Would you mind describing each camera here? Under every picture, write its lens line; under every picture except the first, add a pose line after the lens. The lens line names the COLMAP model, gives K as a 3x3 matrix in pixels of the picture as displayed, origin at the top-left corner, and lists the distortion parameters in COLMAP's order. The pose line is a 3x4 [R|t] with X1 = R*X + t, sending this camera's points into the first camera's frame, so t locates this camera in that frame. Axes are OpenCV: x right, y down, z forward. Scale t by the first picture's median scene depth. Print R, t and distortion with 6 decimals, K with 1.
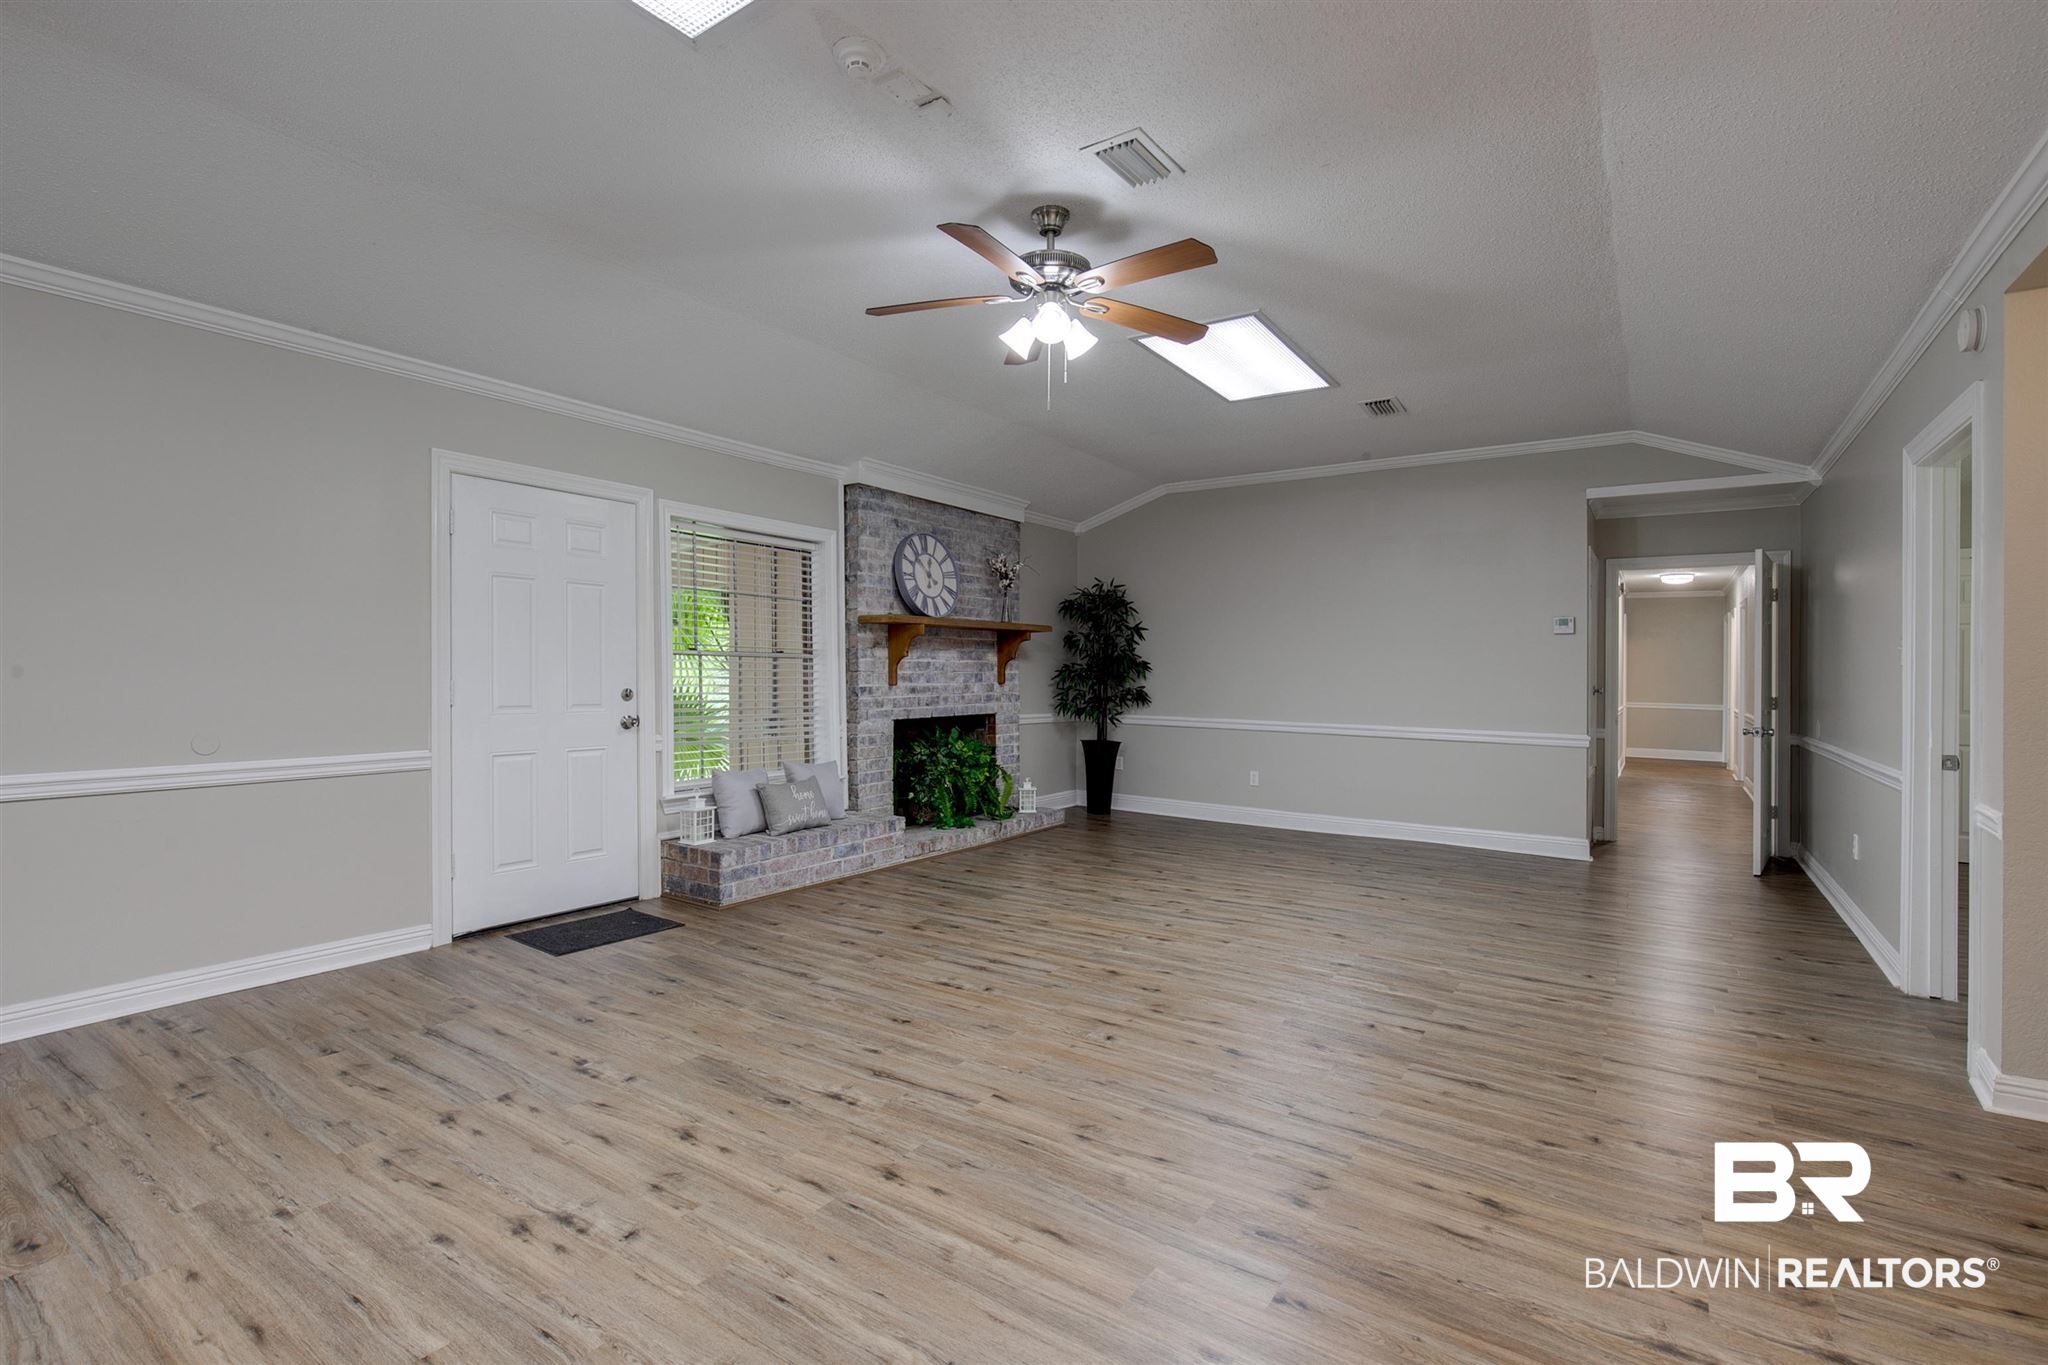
lens RADIAL K [[948.8, 0, 1023.9], [0, 948.8, 687.0], [0, 0, 1]] dist [-0.013705, 0.001047]
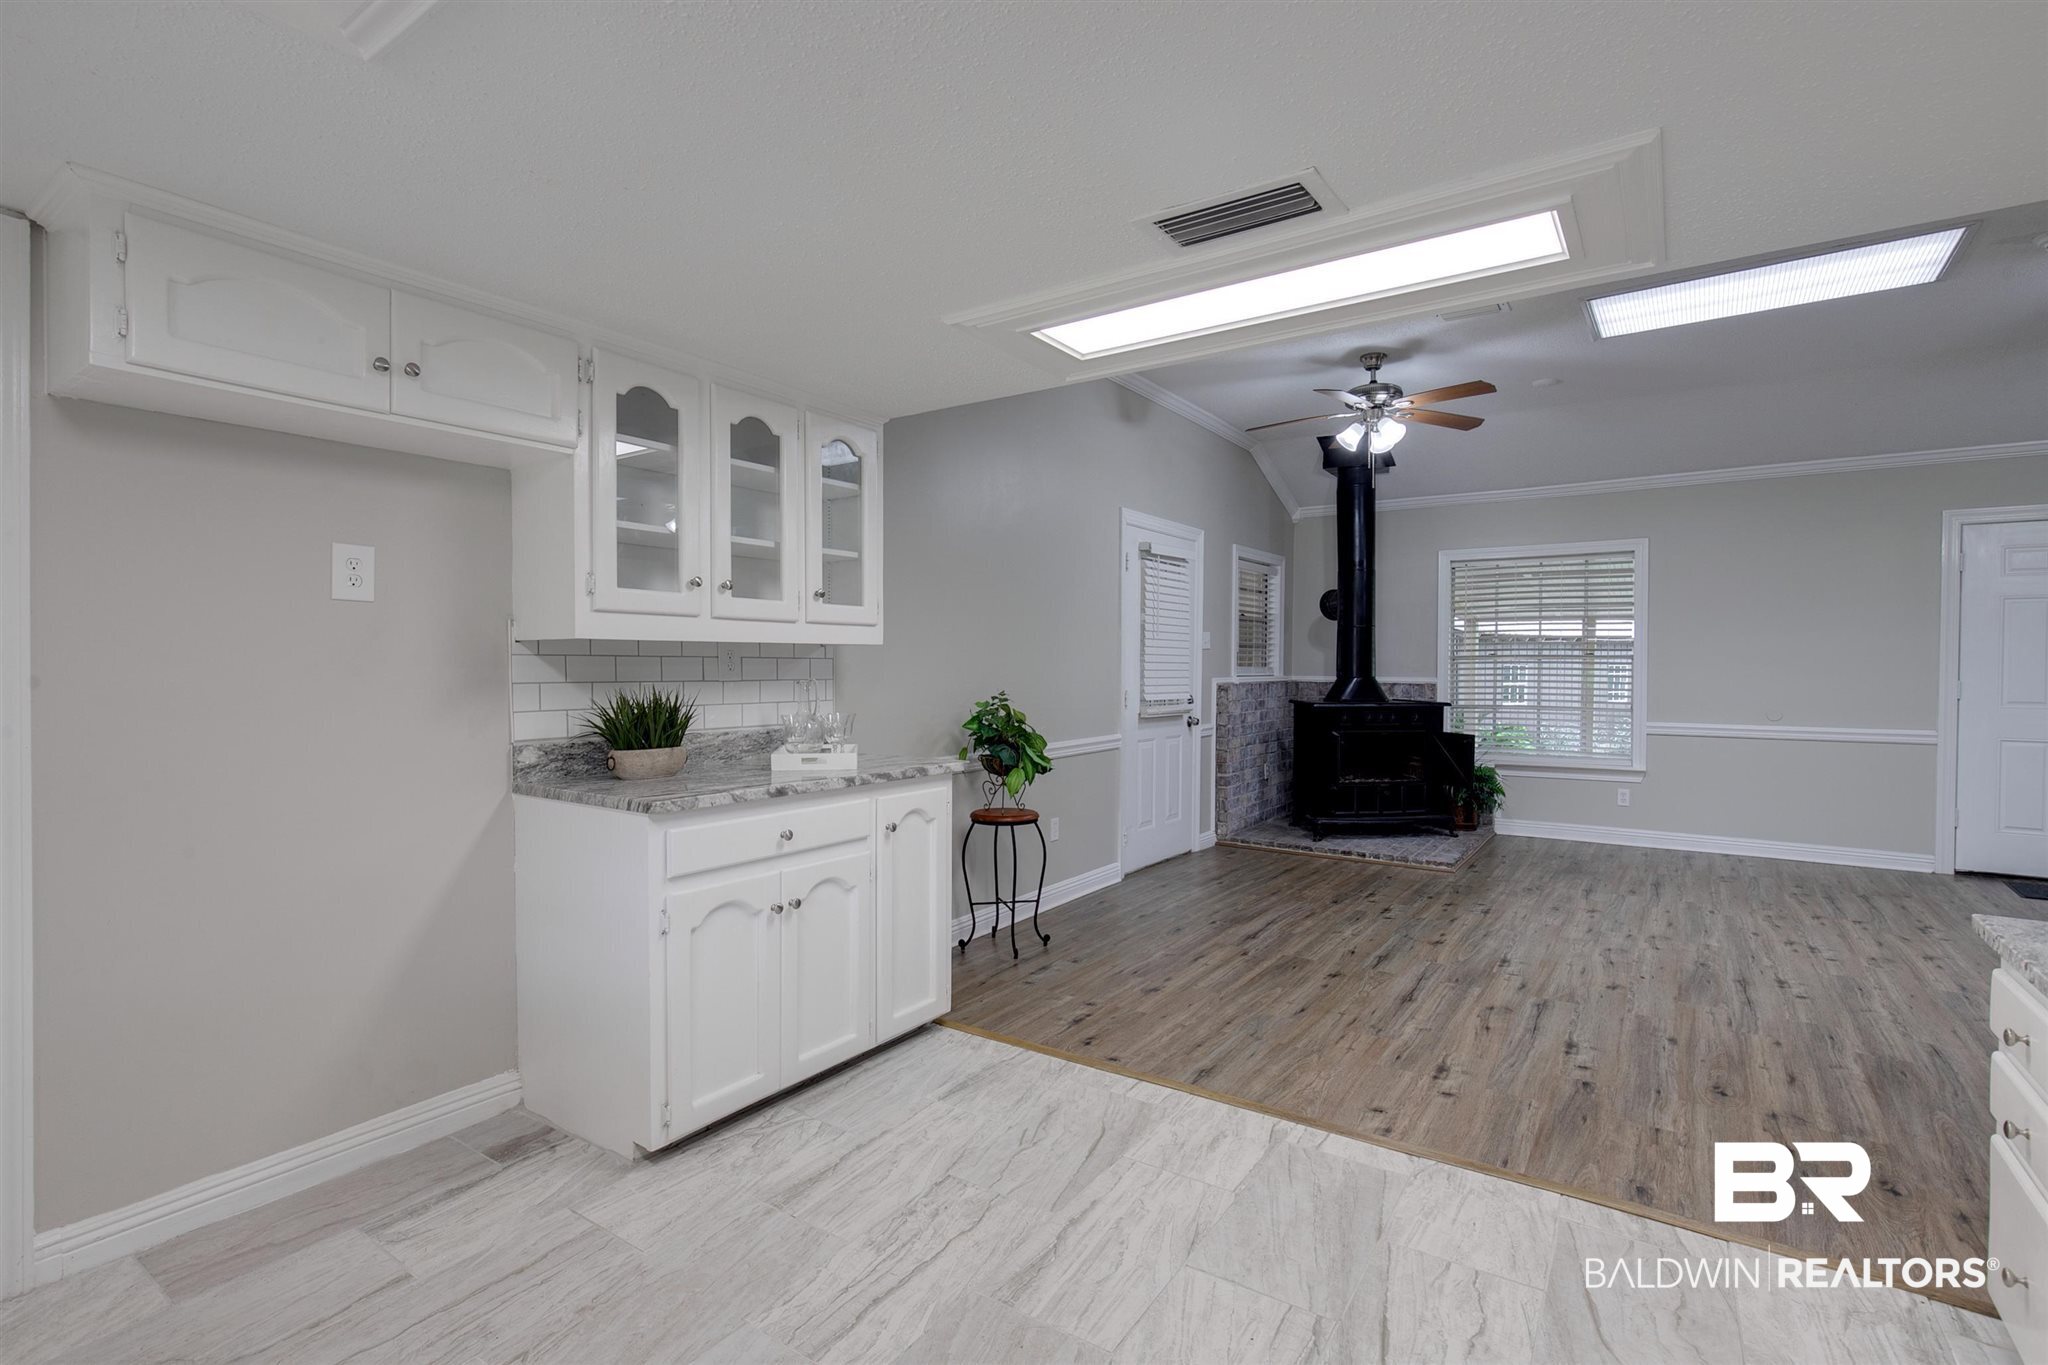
lens RADIAL K [[948.8, 0, 986.7], [0, 948.8, 689.2], [0, 0, 1]] dist [-0.013705, 0.001047]
pose [[-0.026422, 0.017025, -0.999506, 0.712176], [-0.021171, 0.999621, 0.017586, 0.010949], [0.999427, 0.021625, -0.026052, -0.323582]]
